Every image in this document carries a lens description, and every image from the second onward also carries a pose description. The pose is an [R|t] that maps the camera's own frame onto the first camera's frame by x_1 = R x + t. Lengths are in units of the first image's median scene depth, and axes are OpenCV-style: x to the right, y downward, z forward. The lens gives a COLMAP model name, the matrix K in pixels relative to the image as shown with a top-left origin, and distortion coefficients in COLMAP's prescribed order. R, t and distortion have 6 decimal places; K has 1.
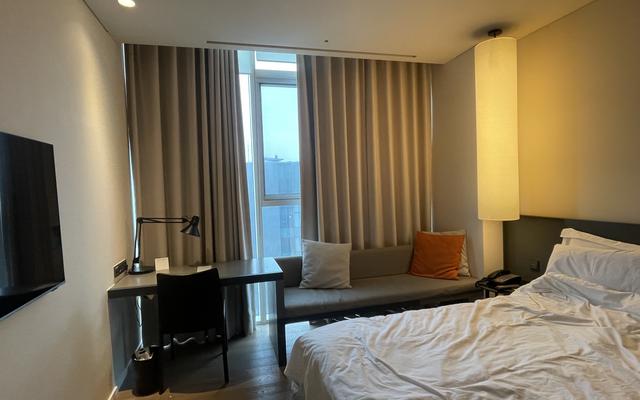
lens RADIAL K [[335.6, 0, 319.5], [0, 335.6, 195.8], [0, 0, 1]] dist [-0.011563, 0.006173]
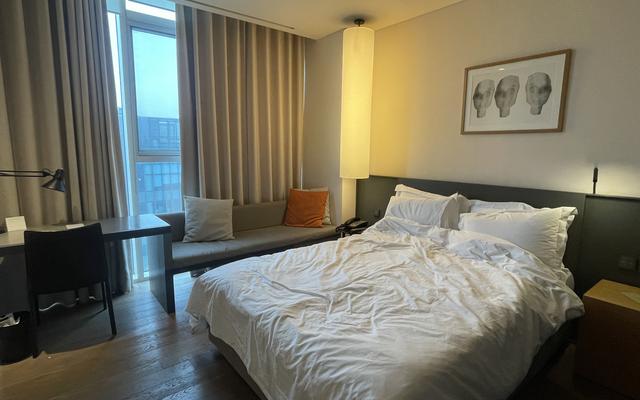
lens RADIAL K [[335.6, 0, 320.0], [0, 335.6, 200.7], [0, 0, 1]] dist [-0.011563, 0.006173]
pose [[0.913709, -0.014288, 0.406118, -0.093785], [-0.033357, 0.993372, 0.109997, 0.020673], [-0.404998, -0.114052, 0.907176, -0.098852]]
